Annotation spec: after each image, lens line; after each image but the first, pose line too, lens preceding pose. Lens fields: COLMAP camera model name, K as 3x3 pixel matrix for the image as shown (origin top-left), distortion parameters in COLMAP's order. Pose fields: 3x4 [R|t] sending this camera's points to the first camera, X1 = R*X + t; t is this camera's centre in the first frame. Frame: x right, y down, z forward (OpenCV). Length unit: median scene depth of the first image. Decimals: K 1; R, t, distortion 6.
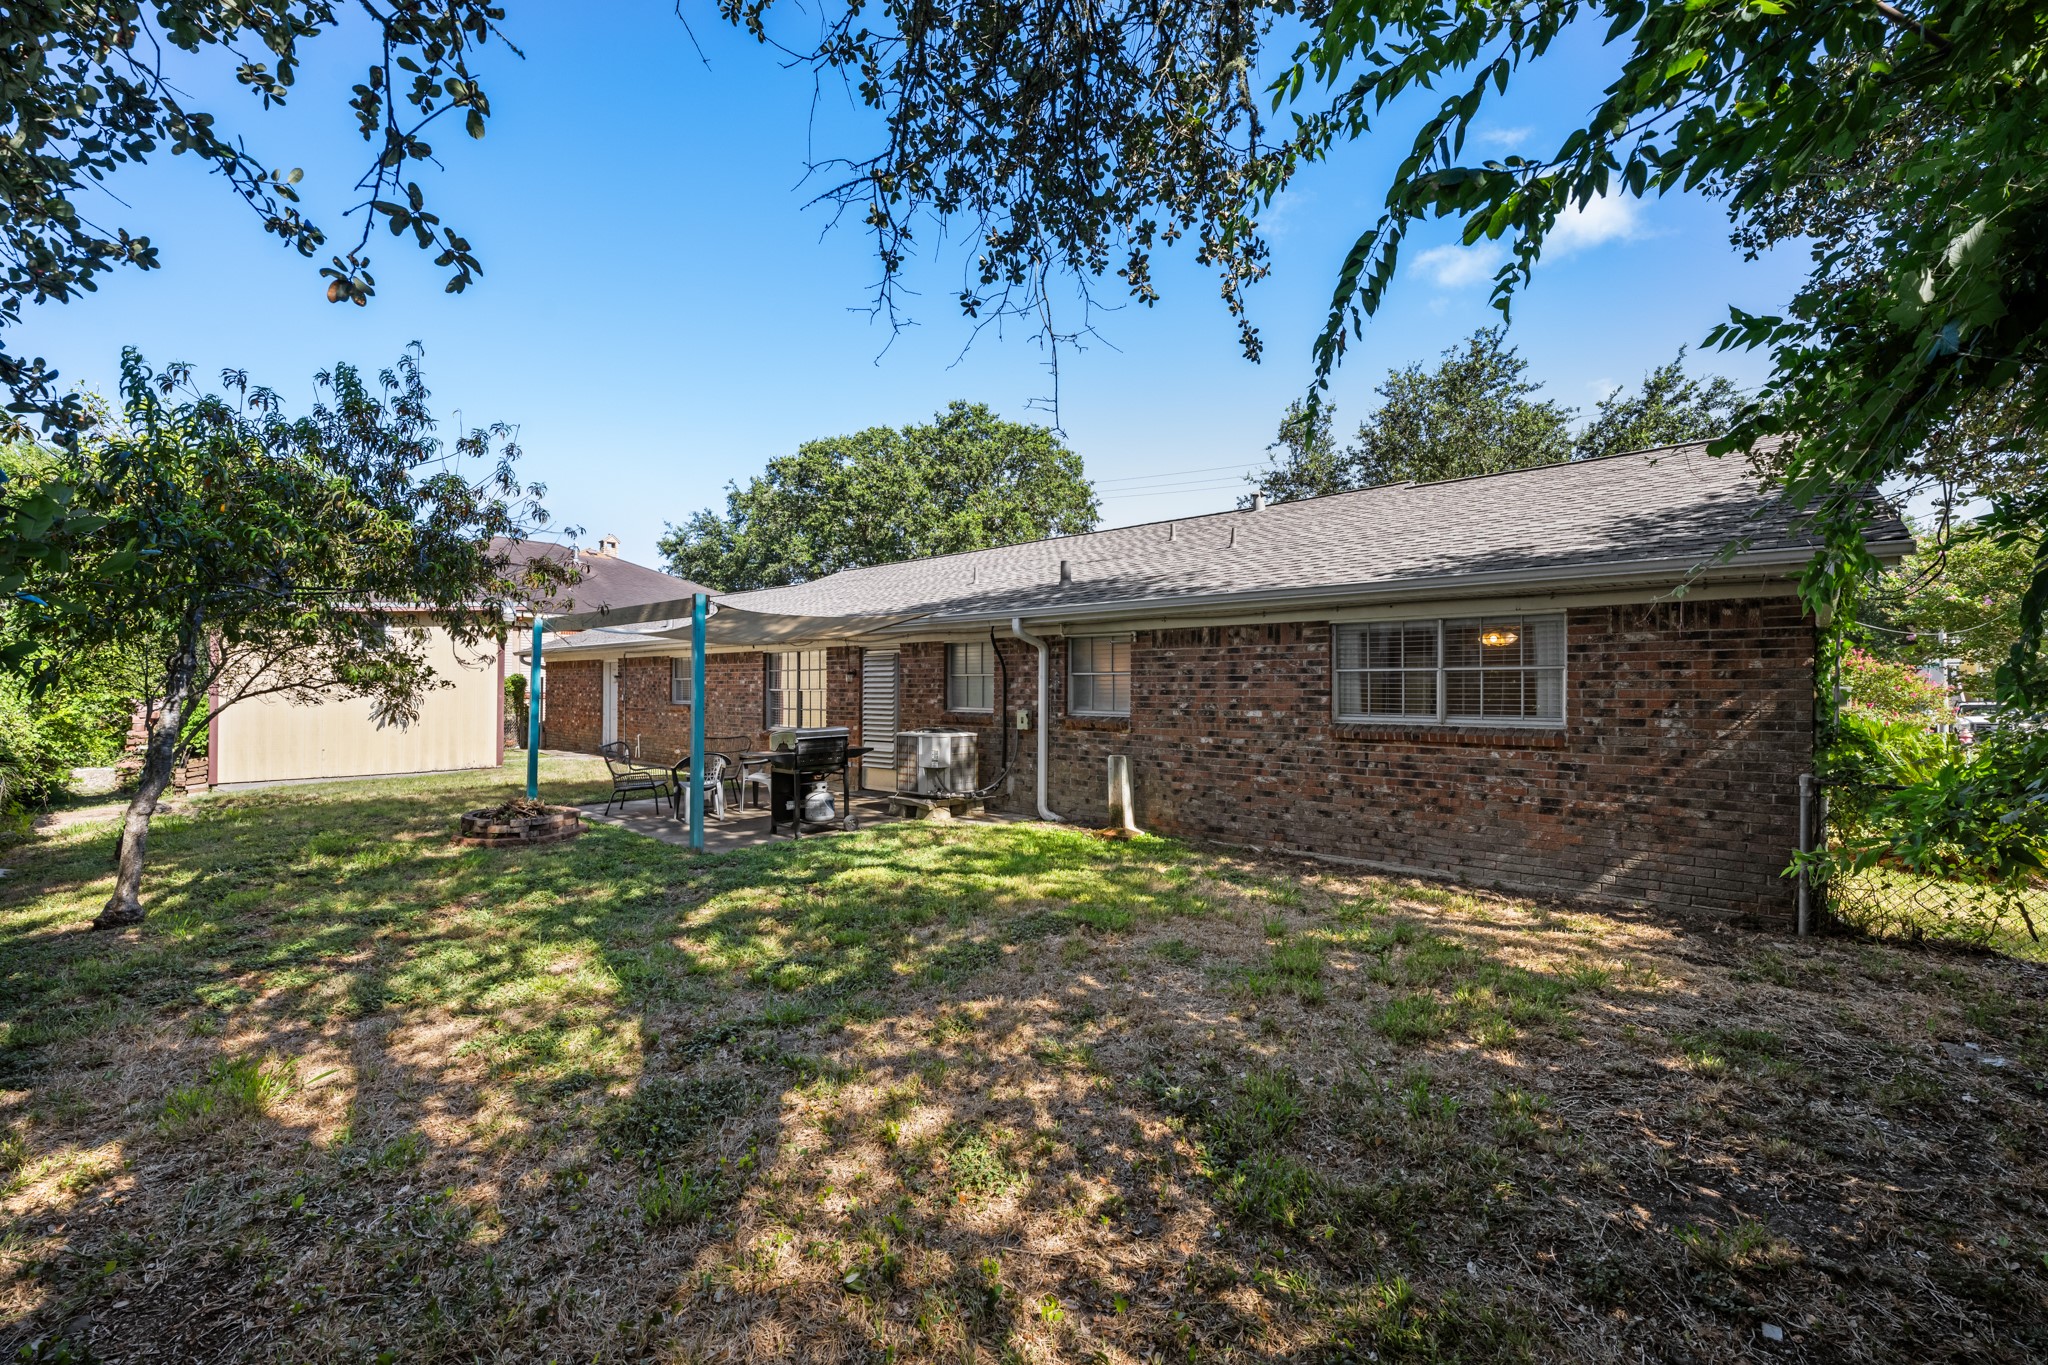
lens RADIAL K [[815.2, 0, 1020.0], [0, 815.2, 684.4], [0, 0, 1]] dist [0.001735, 0.000257]
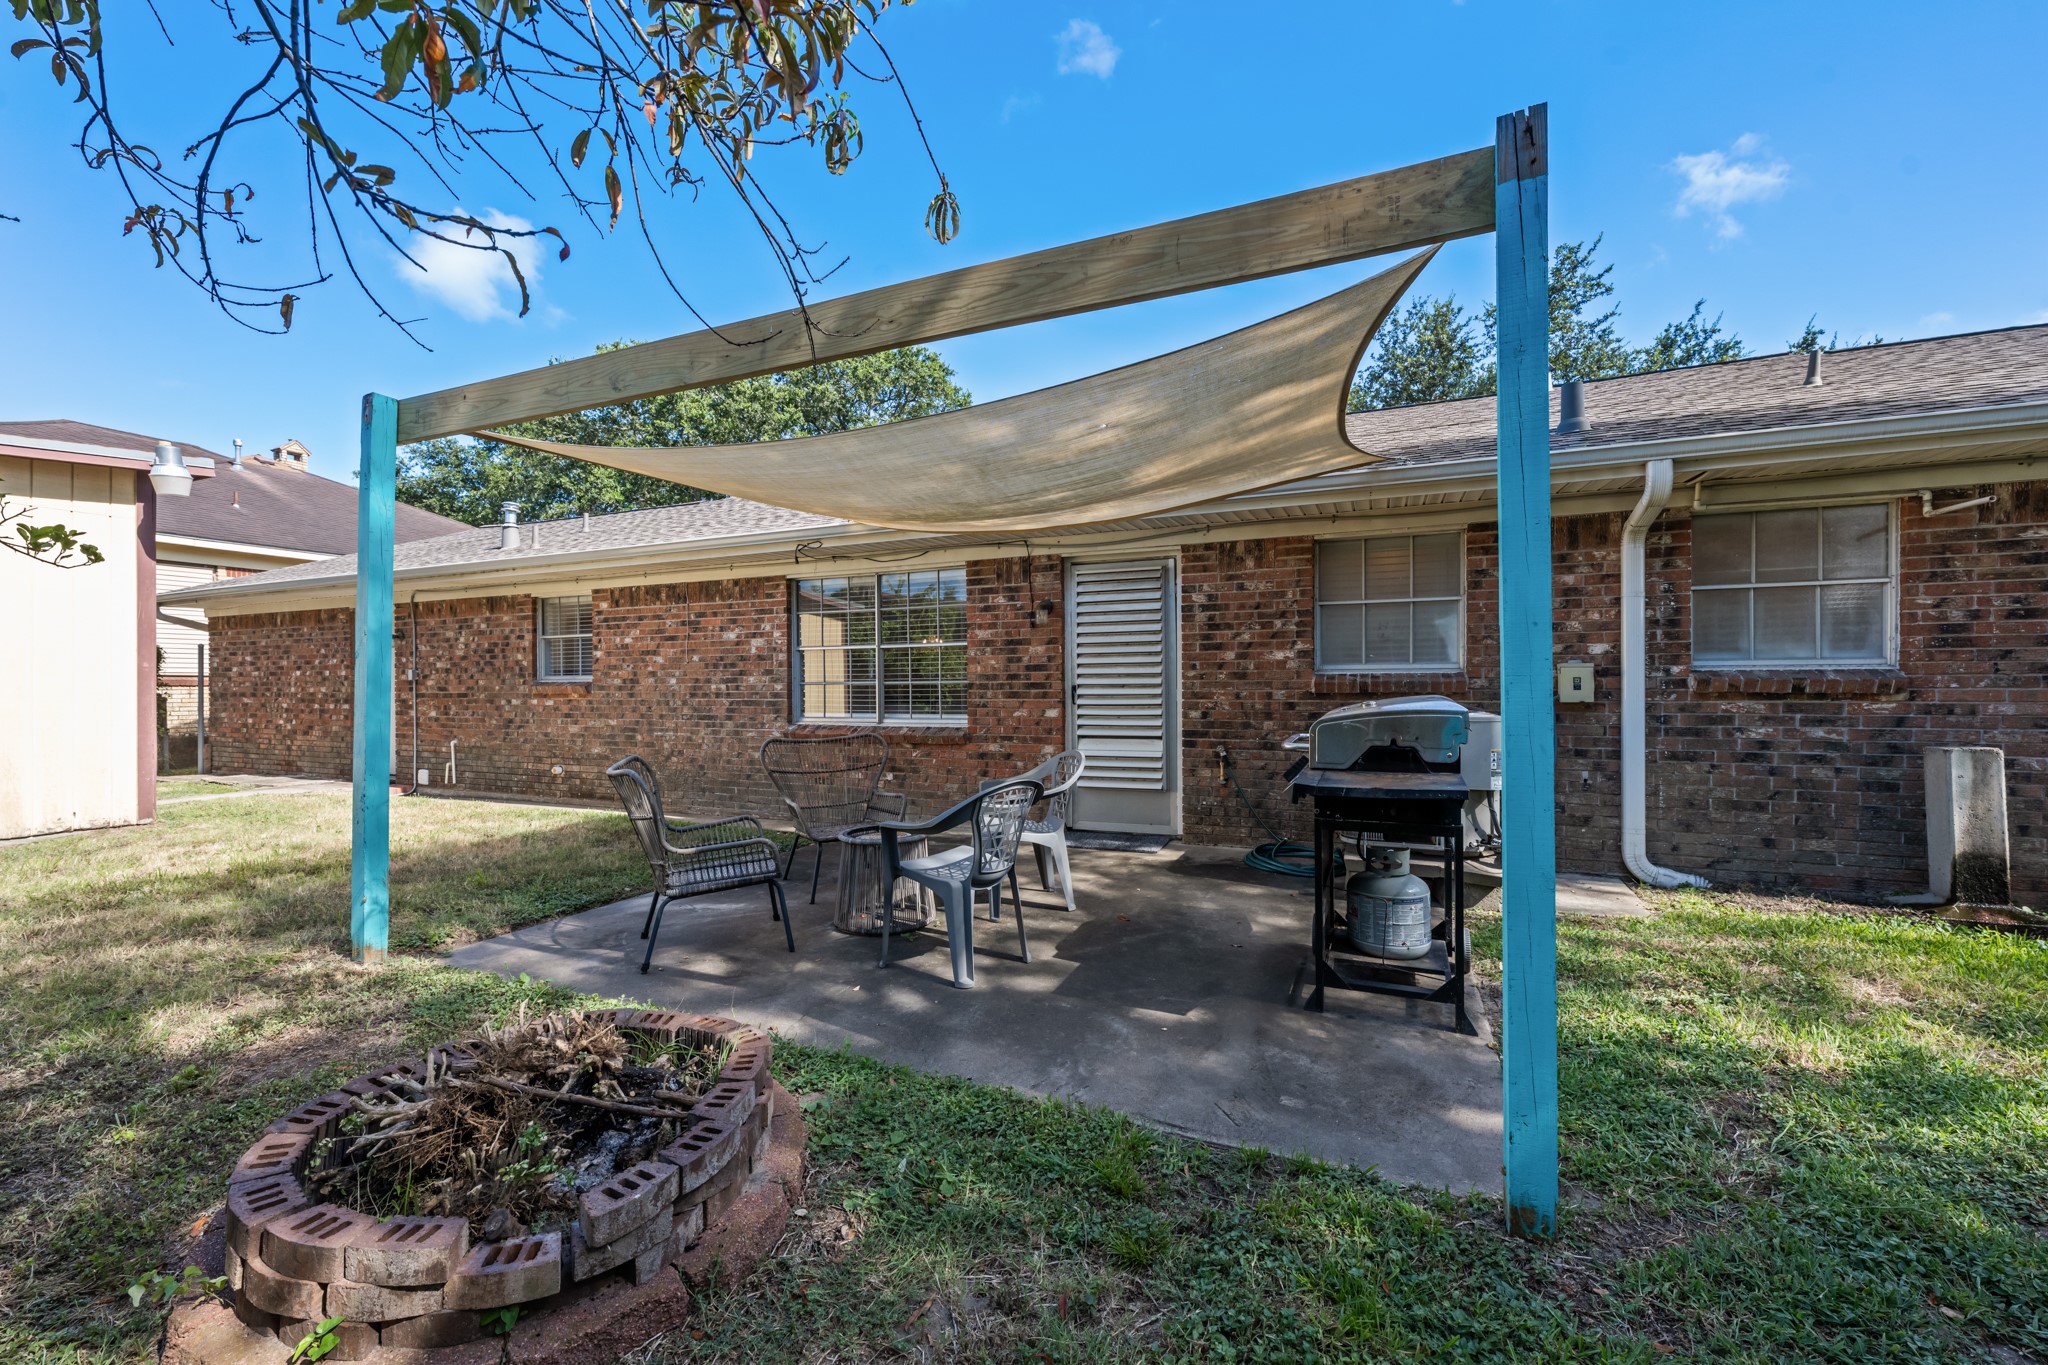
lens RADIAL K [[815.2, 0, 1028.1], [0, 815.2, 684.0], [0, 0, 1]] dist [0.001735, 0.000257]
pose [[0.952527, -0.010966, 0.304256, -0.375259], [0.008219, 0.999913, 0.010309, 0.029533], [-0.304343, -0.007319, 0.952534, 0.508955]]
